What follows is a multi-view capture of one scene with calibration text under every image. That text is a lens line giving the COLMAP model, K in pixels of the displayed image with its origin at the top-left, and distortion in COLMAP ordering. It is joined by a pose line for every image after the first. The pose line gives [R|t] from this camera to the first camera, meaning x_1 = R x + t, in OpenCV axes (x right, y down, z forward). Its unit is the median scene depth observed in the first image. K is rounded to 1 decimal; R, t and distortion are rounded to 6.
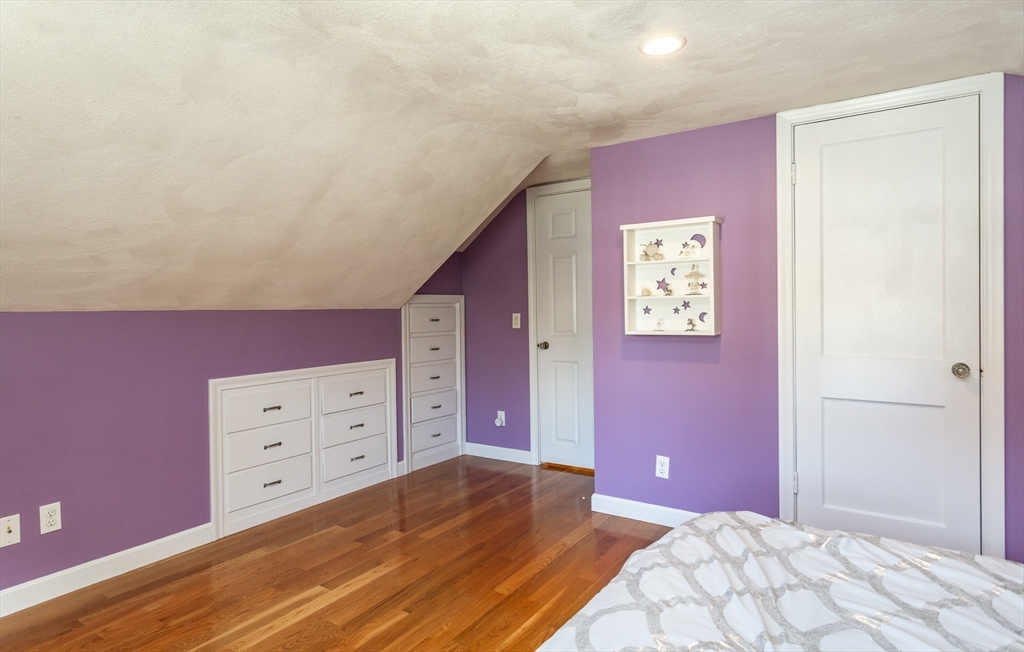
lens RADIAL K [[566.8, 0, 511.8], [0, 566.8, 309.4], [0, 0, 1]] dist [0.000233, -0.000052]
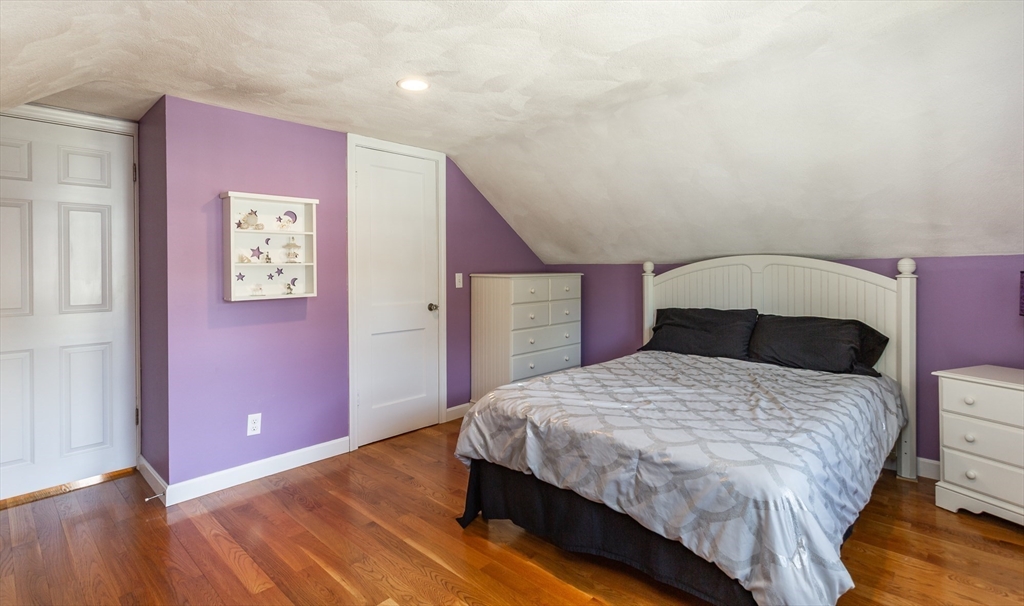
lens RADIAL K [[492.1, 0, 508.1], [0, 492.1, 269.7], [0, 0, 1]] dist [-0.000133, -0.000003]
pose [[0.156128, 0.011450, 0.987671, -0.603065], [0.014020, 0.999806, -0.013806, 0.008283], [-0.987637, 0.016002, 0.155937, 0.401775]]
